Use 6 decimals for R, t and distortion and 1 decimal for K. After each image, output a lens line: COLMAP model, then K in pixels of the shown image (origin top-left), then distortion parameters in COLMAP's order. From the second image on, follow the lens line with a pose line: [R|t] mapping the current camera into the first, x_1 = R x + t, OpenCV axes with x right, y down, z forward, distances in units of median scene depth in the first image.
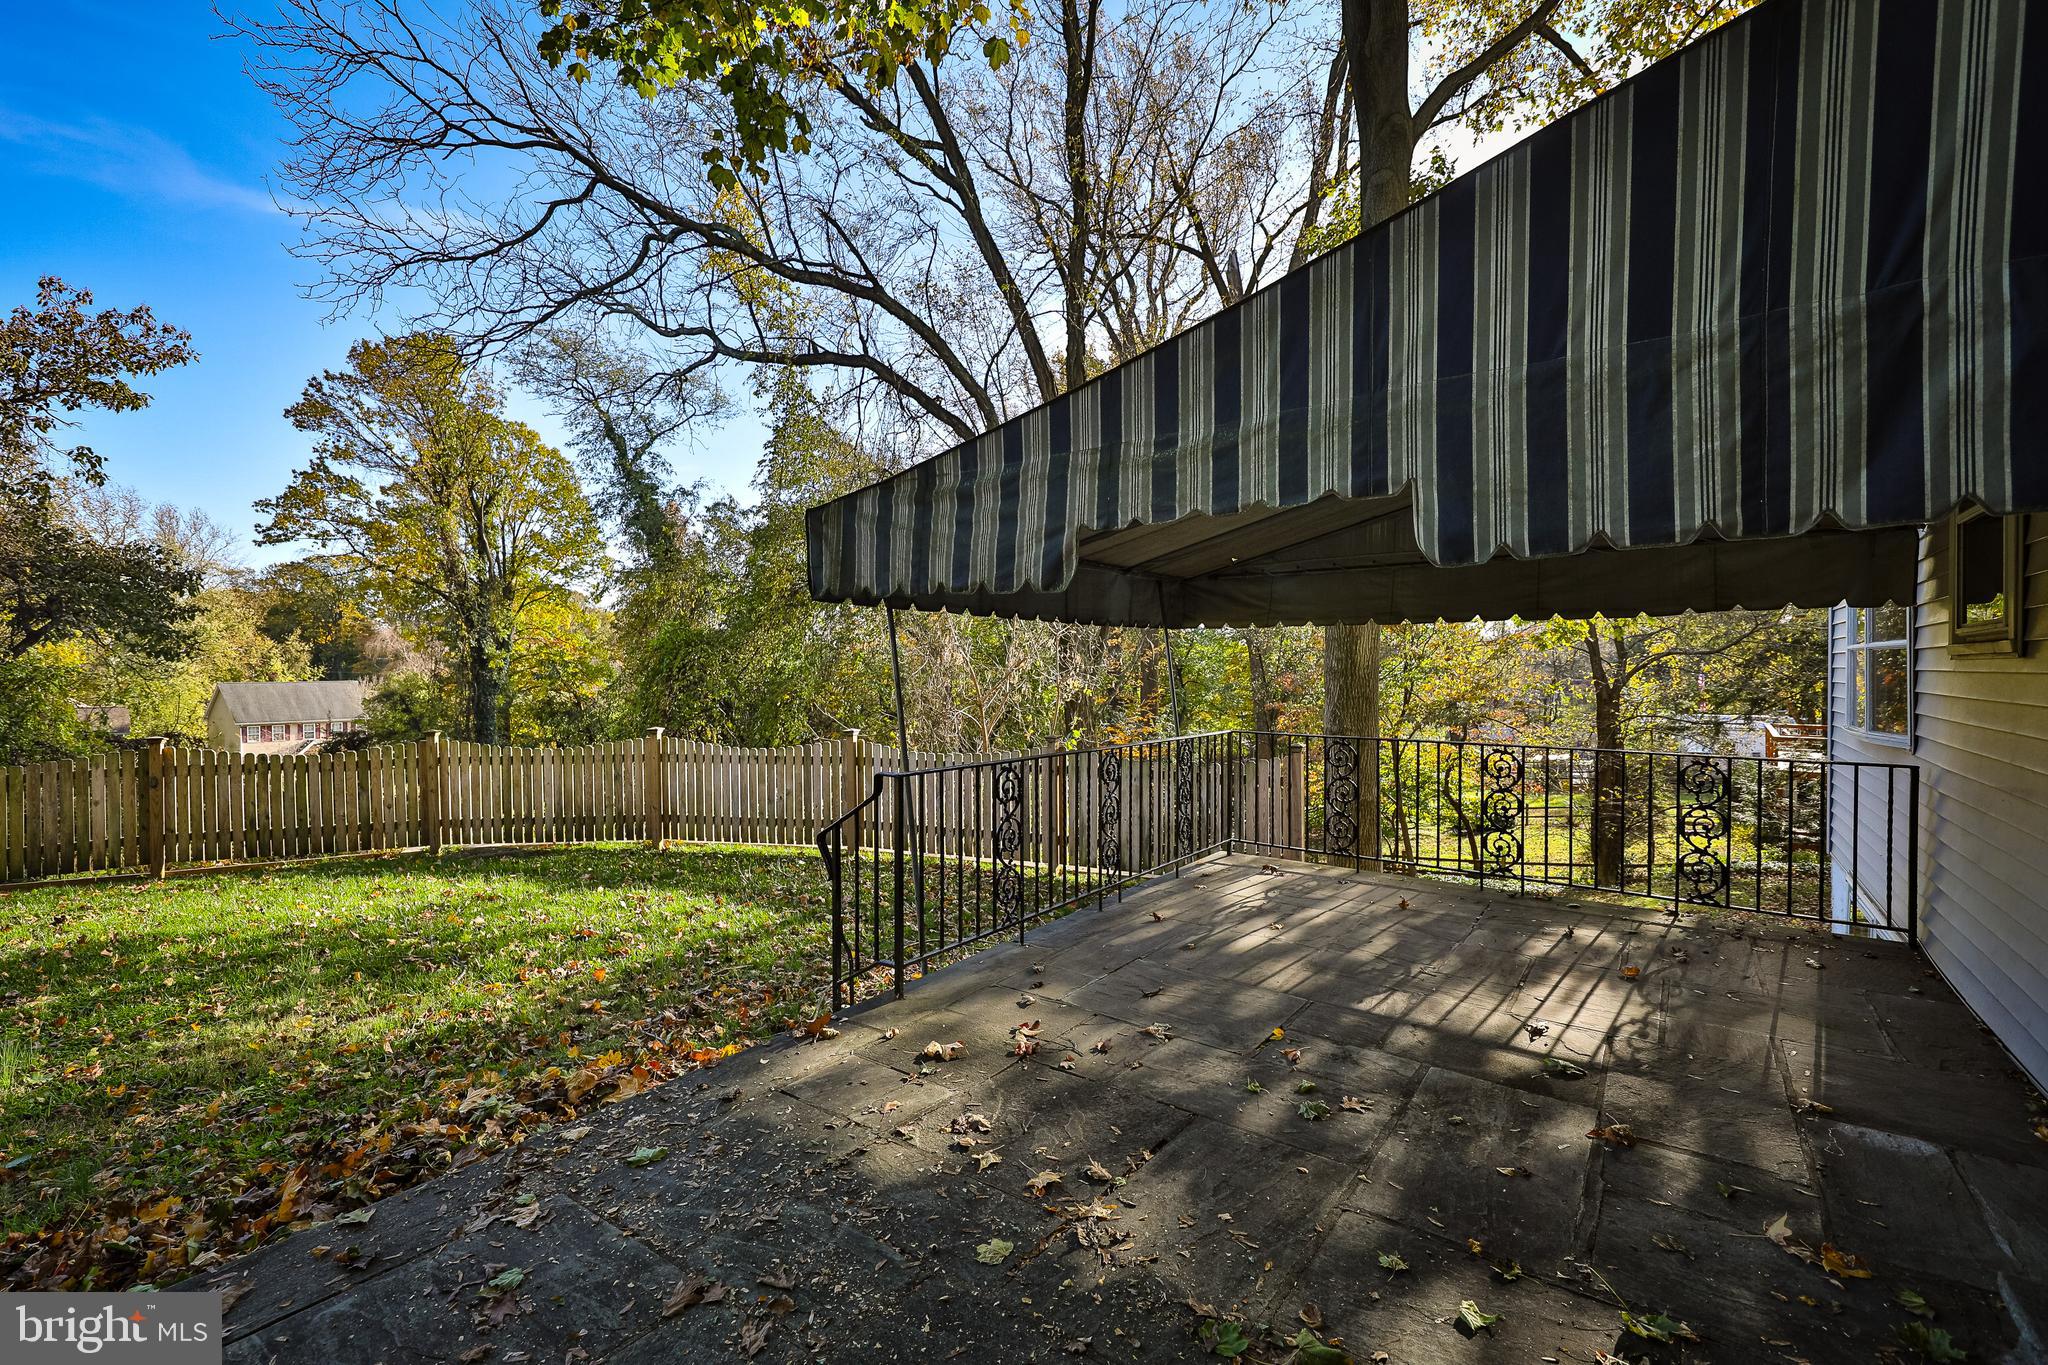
lens RADIAL K [[898.3, 0, 1024.0], [0, 898.3, 682.5], [0, 0, 1]] dist [0.015309, -0.011470]
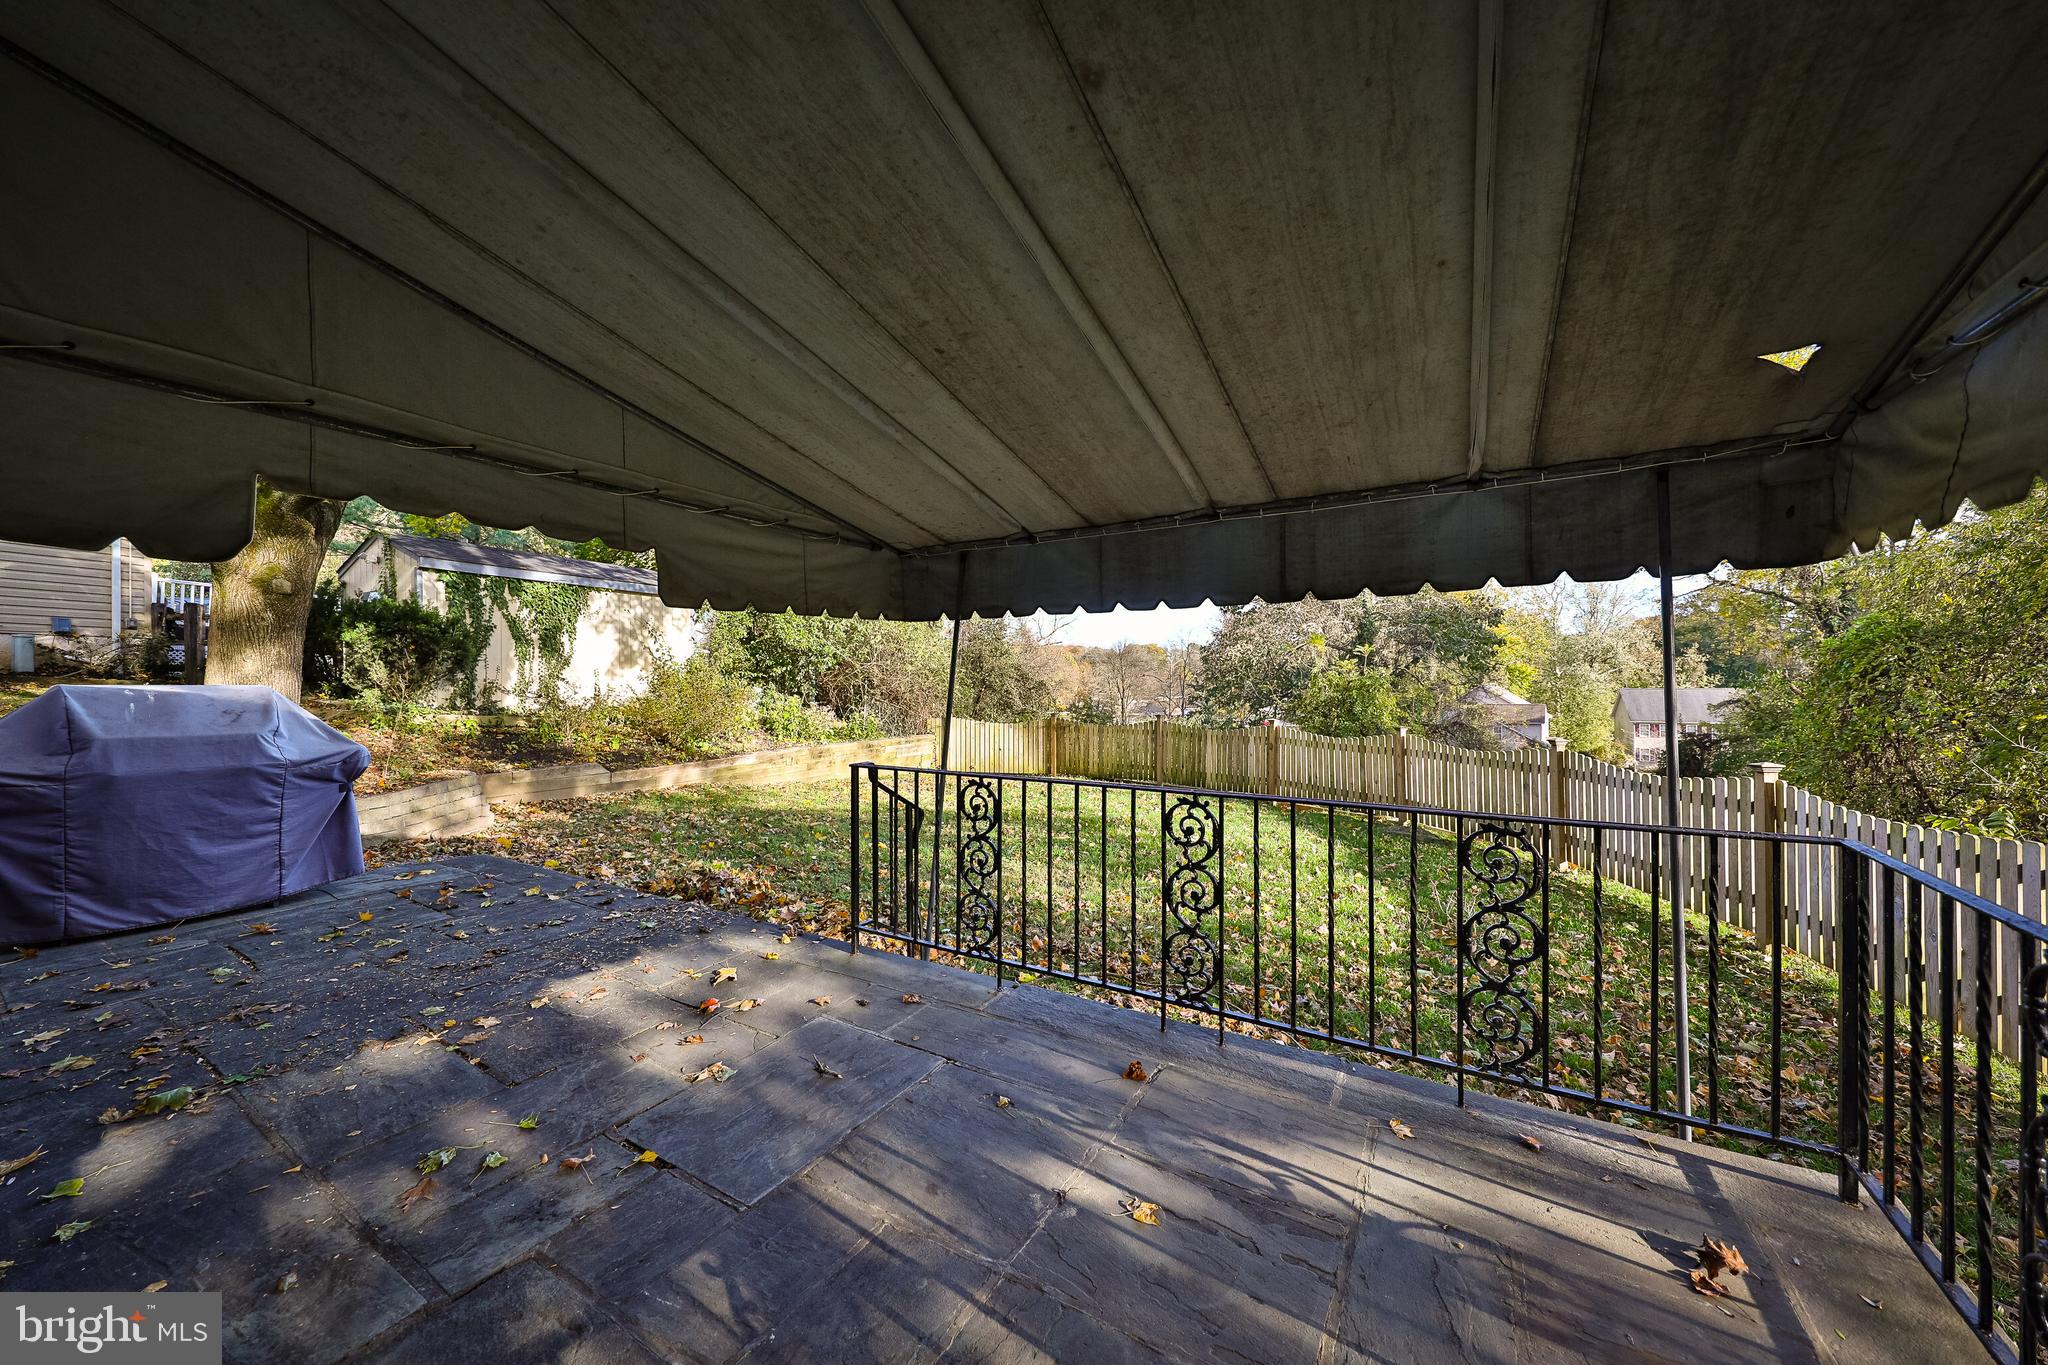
lens RADIAL K [[714.7, 0, 1024.0], [0, 714.7, 682.5], [0, 0, 1]] dist [0.000161, 0.000004]
pose [[0.084429, 0.001661, -0.996428, 0.187339], [-0.010150, 0.999948, 0.000807, -0.001730], [0.996378, 0.010045, 0.084441, 0.262252]]
